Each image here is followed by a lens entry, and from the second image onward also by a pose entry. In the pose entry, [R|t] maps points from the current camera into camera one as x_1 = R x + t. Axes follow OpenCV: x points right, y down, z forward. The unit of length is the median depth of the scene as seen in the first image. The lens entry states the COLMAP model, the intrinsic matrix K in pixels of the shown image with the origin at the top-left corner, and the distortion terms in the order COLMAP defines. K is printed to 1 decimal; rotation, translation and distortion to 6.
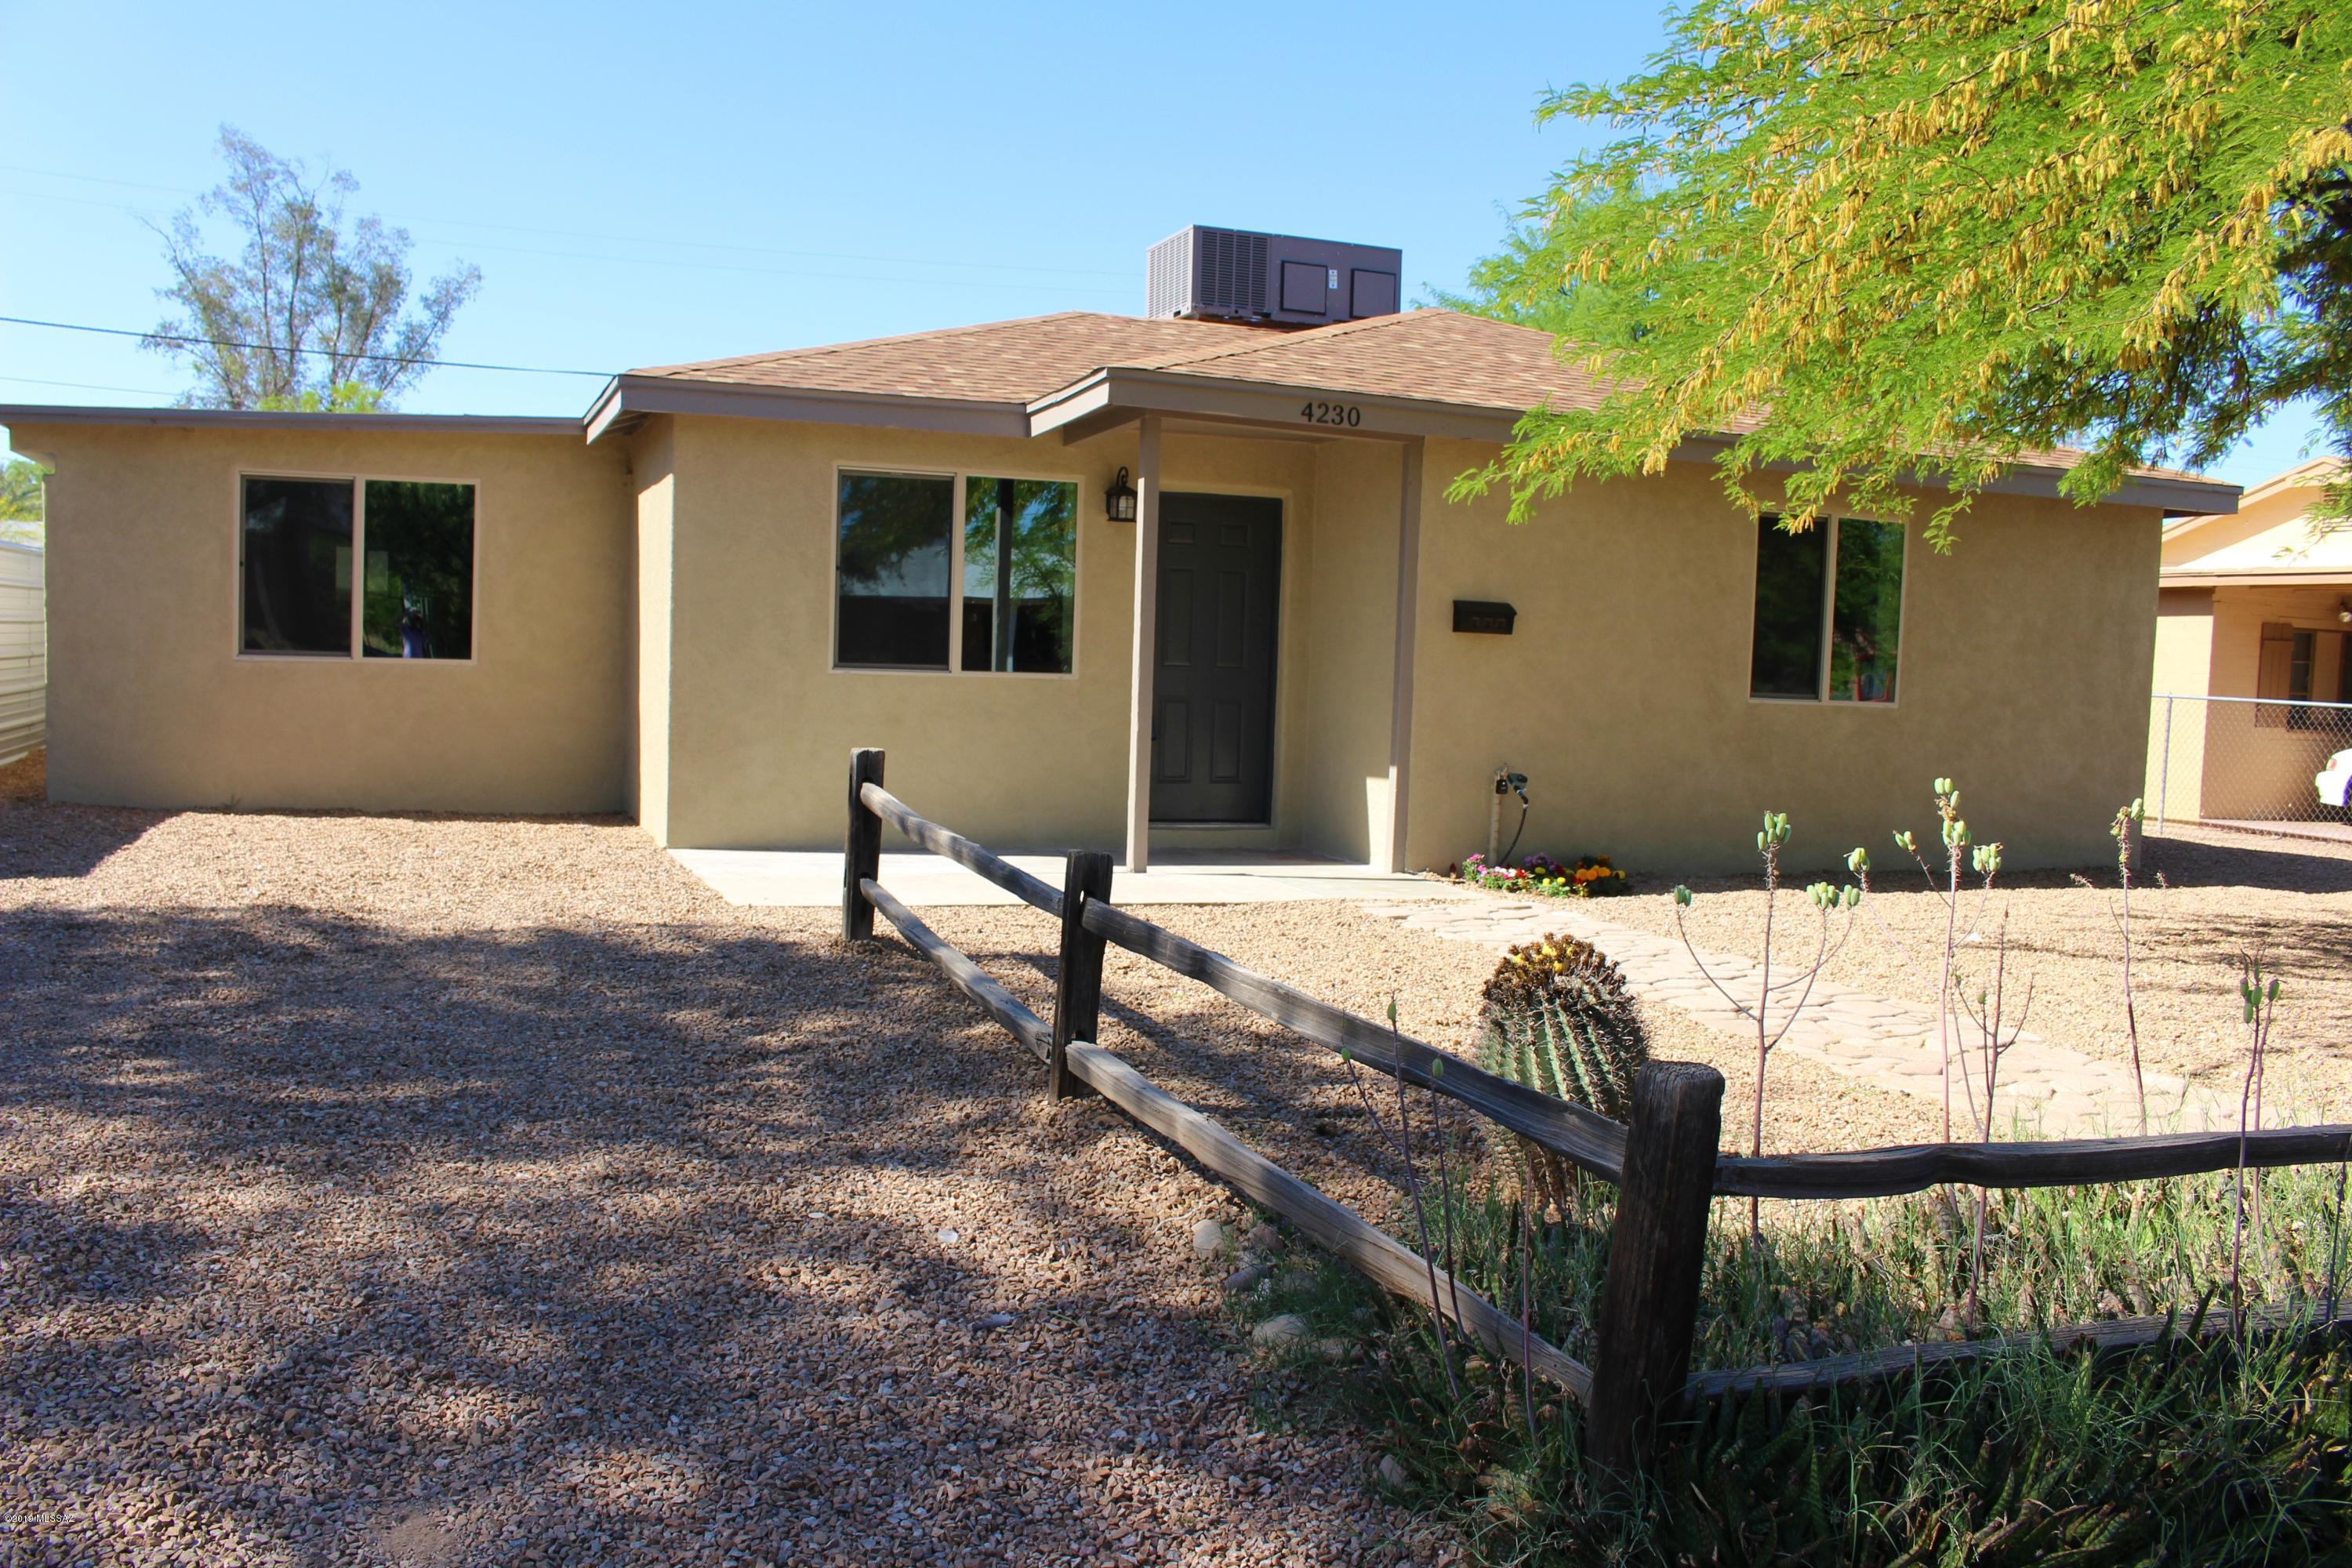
lens RADIAL K [[1946.7, 0, 1176.0], [0, 1946.7, 784.0], [0, 0, 1]] dist [-0.169950, 0.196518]
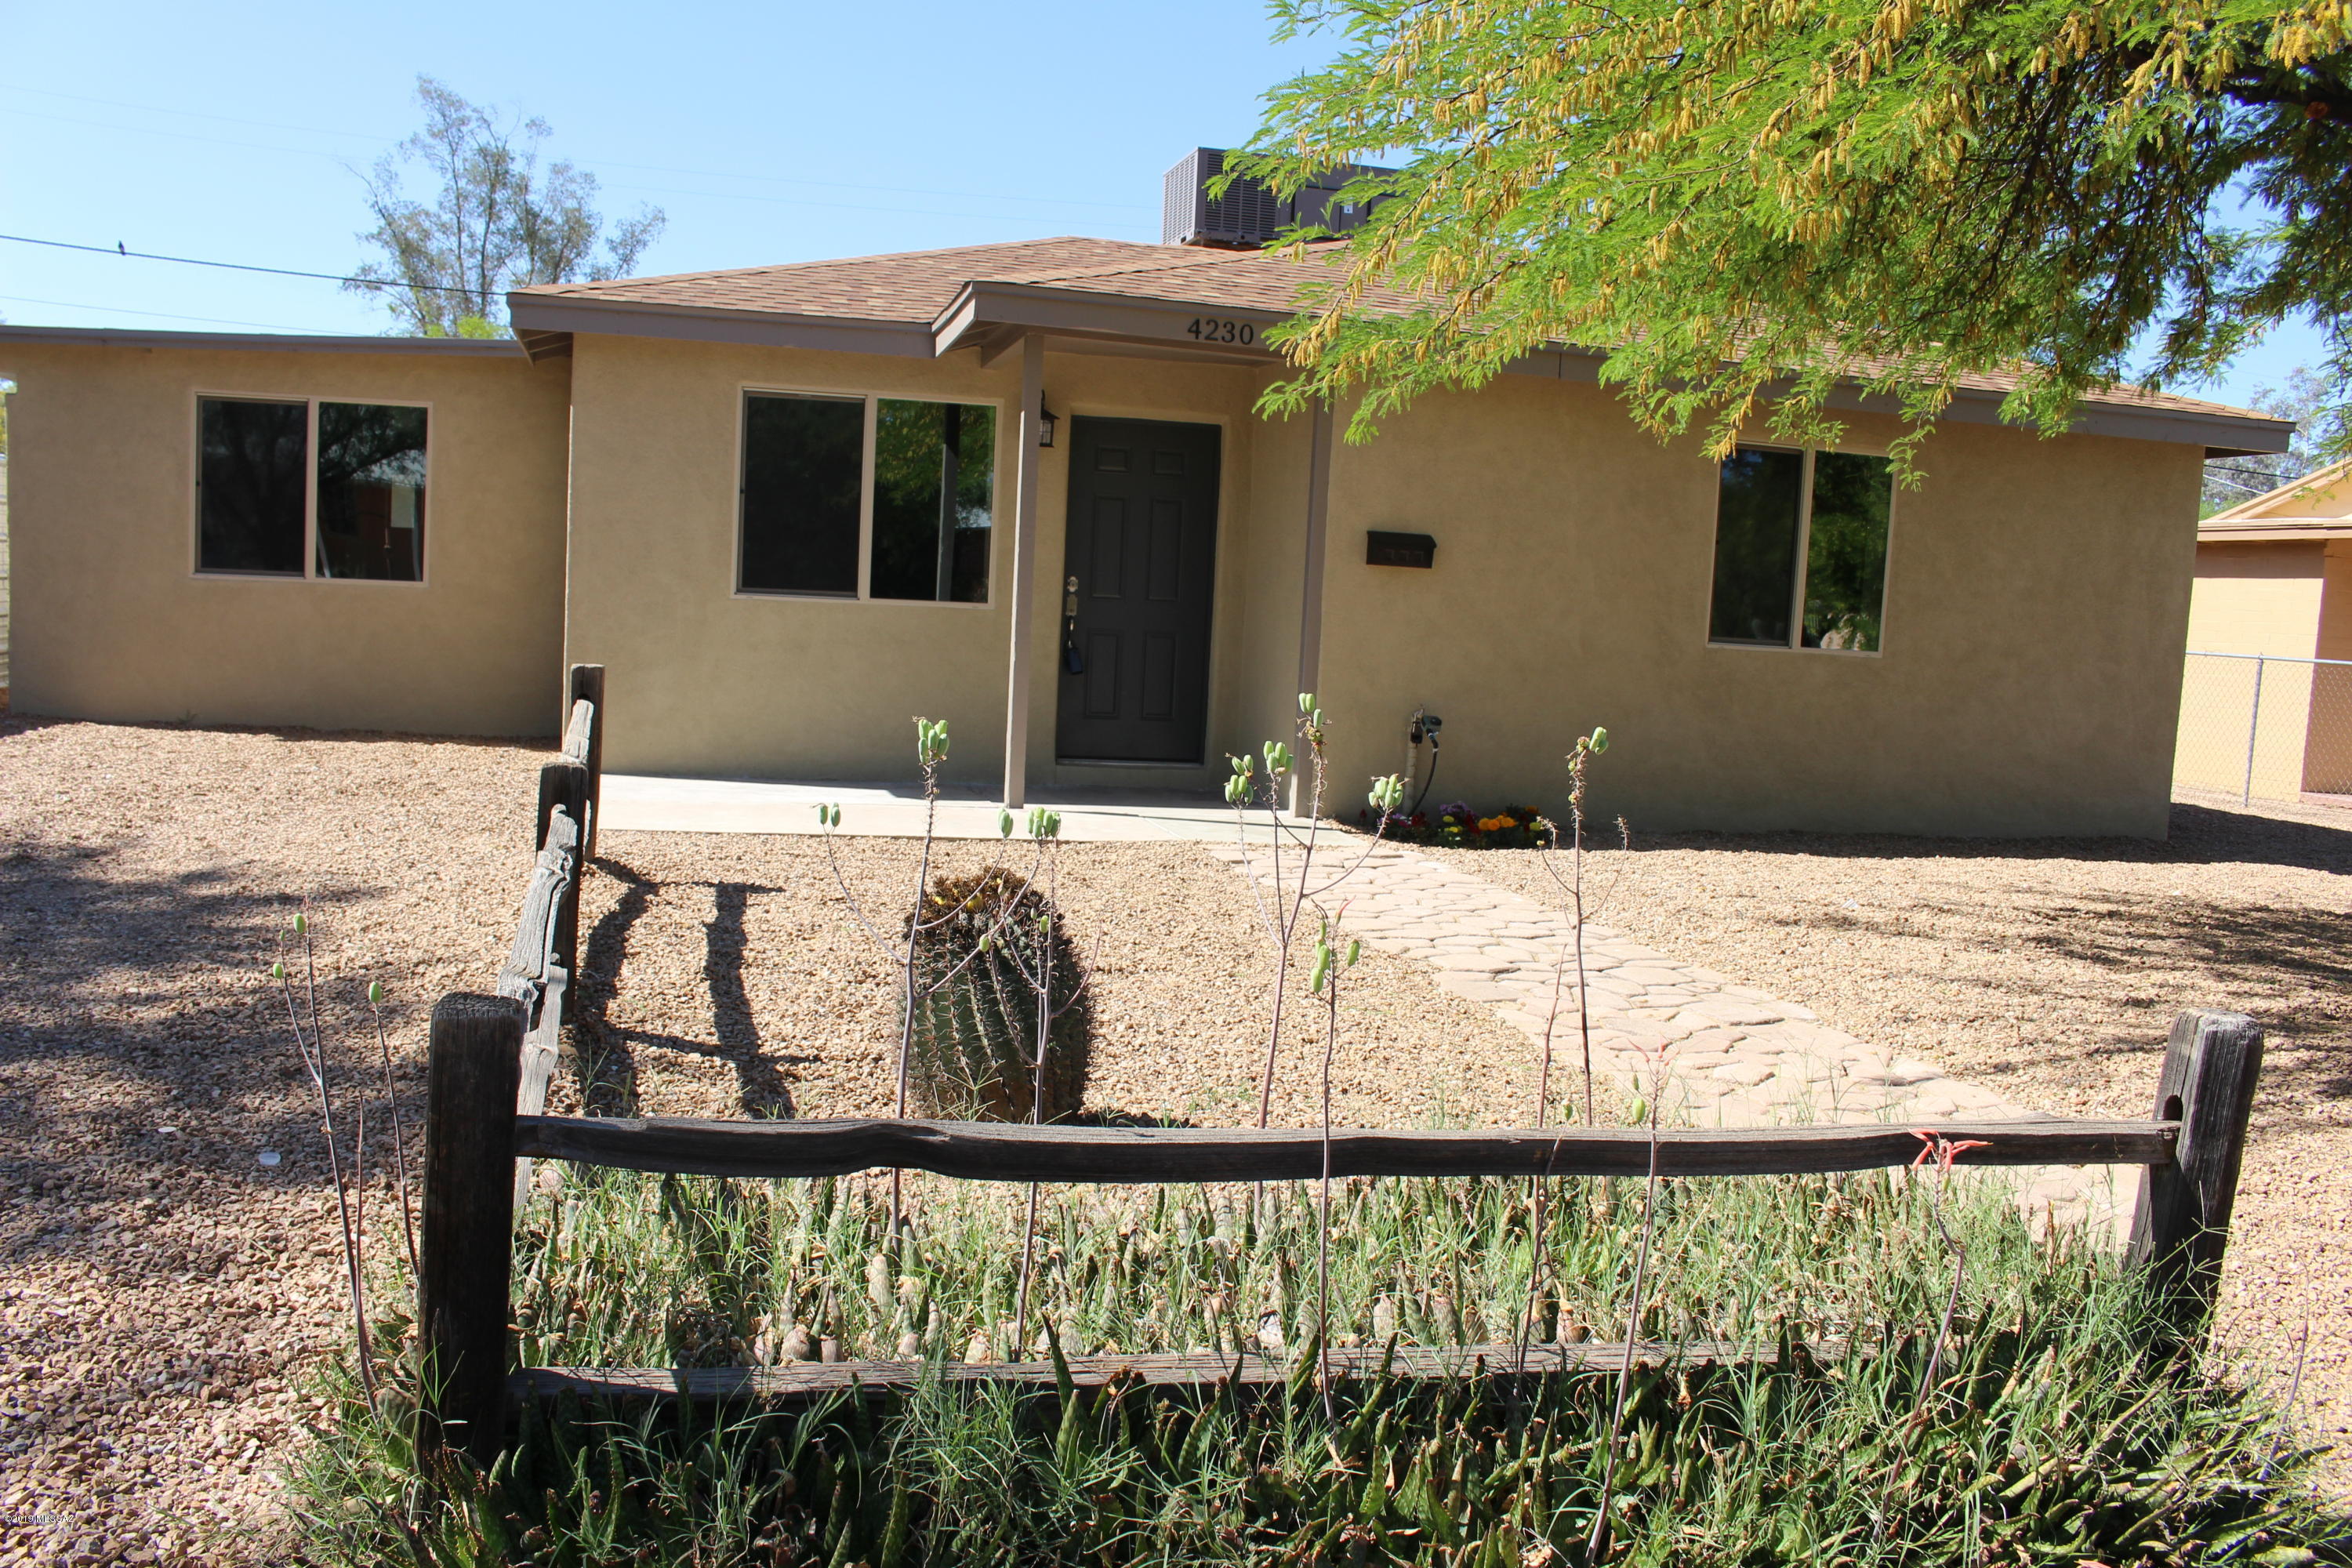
lens RADIAL K [[1946.7, 0, 1176.0], [0, 1946.7, 784.0], [0, 0, 1]] dist [-0.169950, 0.196518]
pose [[0.994246, 0.026888, -0.103691, 0.136007], [-0.024215, 0.999343, 0.026950, 0.004770], [0.104348, -0.024284, 0.994244, 0.042825]]
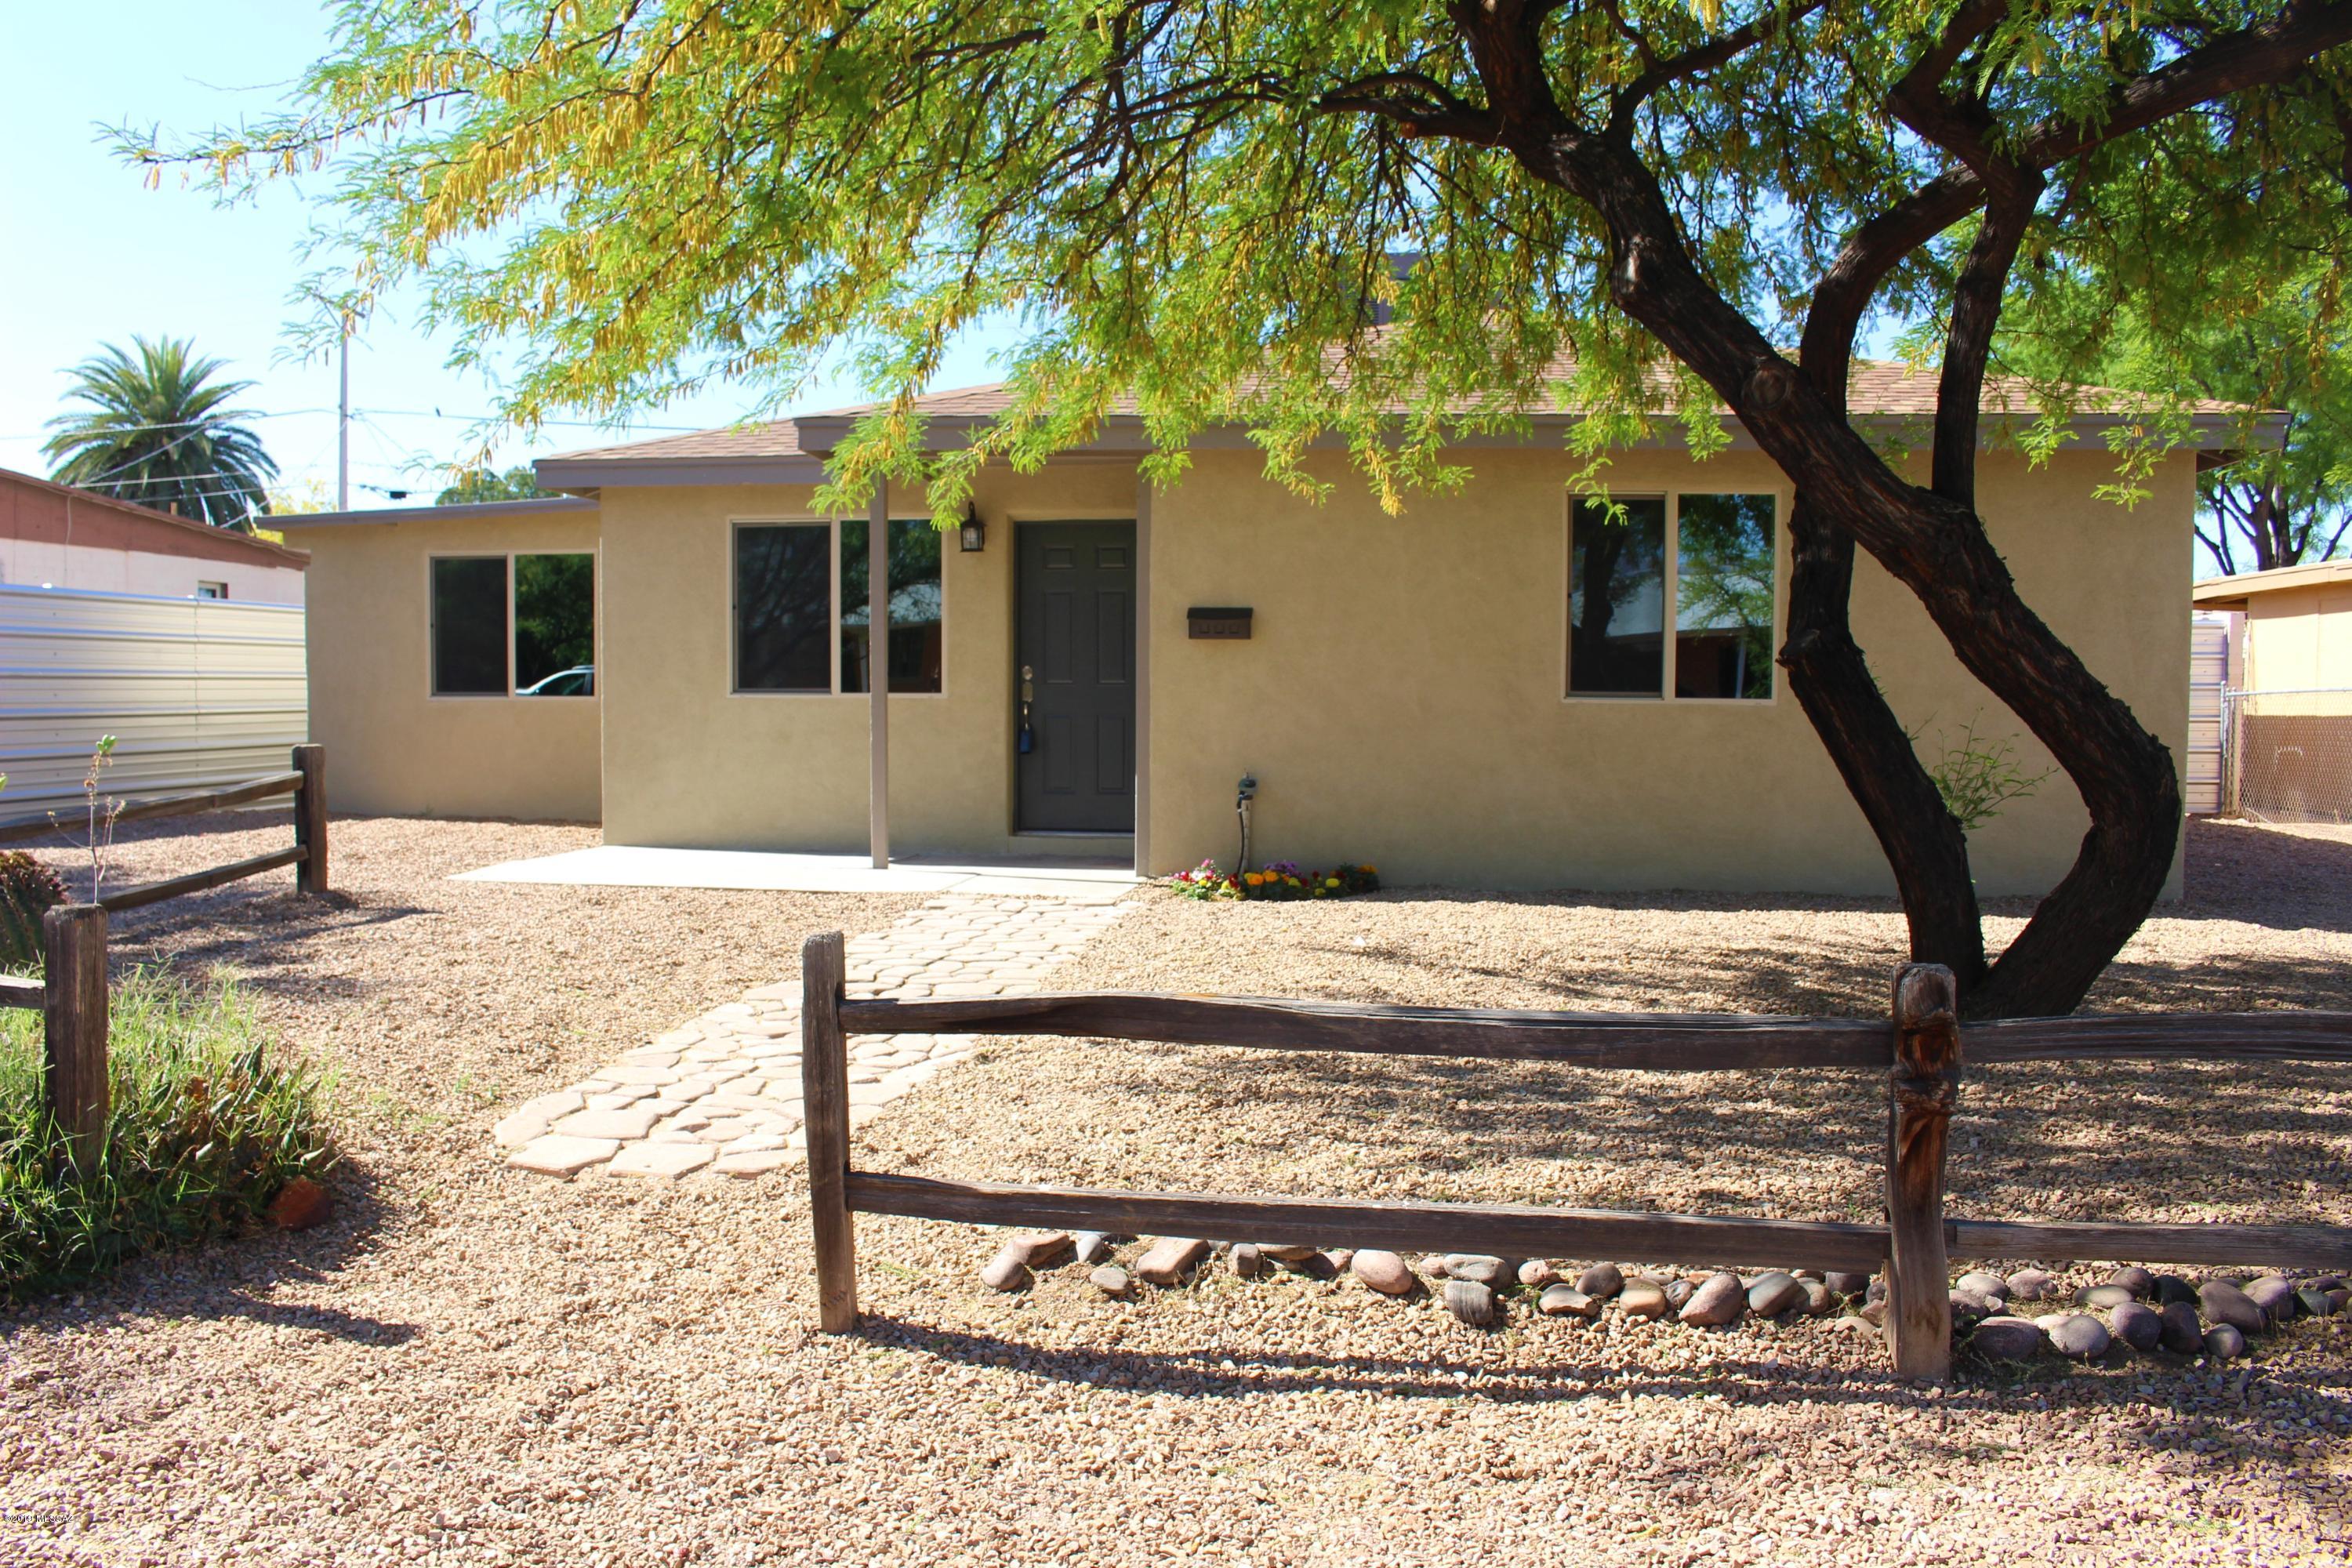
lens RADIAL K [[1946.7, 0, 1176.0], [0, 1946.7, 784.0], [0, 0, 1]] dist [-0.169950, 0.196518]
pose [[0.881937, -0.007389, -0.471309, 0.552387], [-0.003955, 0.999726, -0.023074, 0.018851], [0.471350, 0.022214, 0.881666, 0.091919]]
